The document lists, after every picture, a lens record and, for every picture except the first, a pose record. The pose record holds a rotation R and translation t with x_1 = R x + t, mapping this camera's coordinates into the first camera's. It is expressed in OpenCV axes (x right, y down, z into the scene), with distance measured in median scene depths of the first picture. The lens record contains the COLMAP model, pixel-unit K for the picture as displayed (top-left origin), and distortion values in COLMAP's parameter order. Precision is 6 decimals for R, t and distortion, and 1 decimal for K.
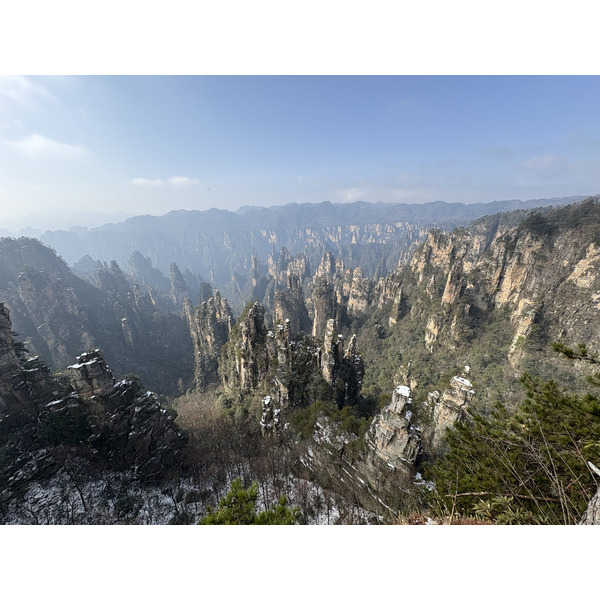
lens RADIAL K [[239.3, 0, 300.0], [0, 239.3, 300.0], [0, 0, 1]] dist [0.000257, -0.000041]
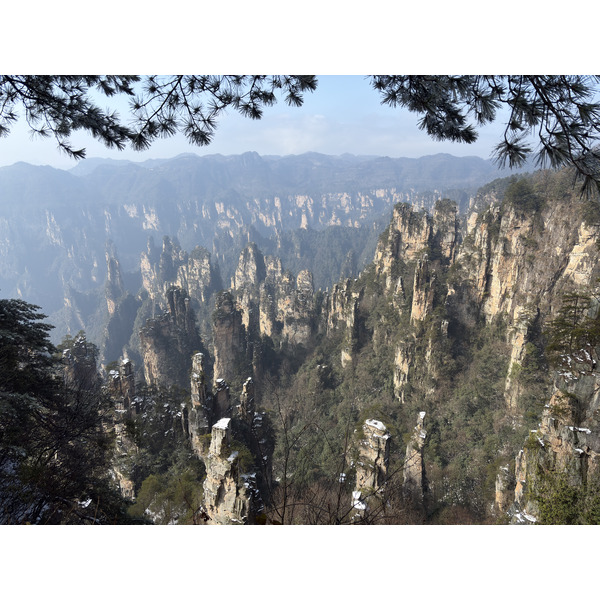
lens RADIAL K [[451.1, 0, 300.3], [0, 451.1, 303.5], [0, 0, 1]] dist [0.091245, -0.149416]
pose [[0.980184, -0.052911, 0.190894, 0.087103], [0.065796, 0.995917, -0.061801, 0.021416], [-0.186845, 0.073136, 0.979663, -0.104779]]
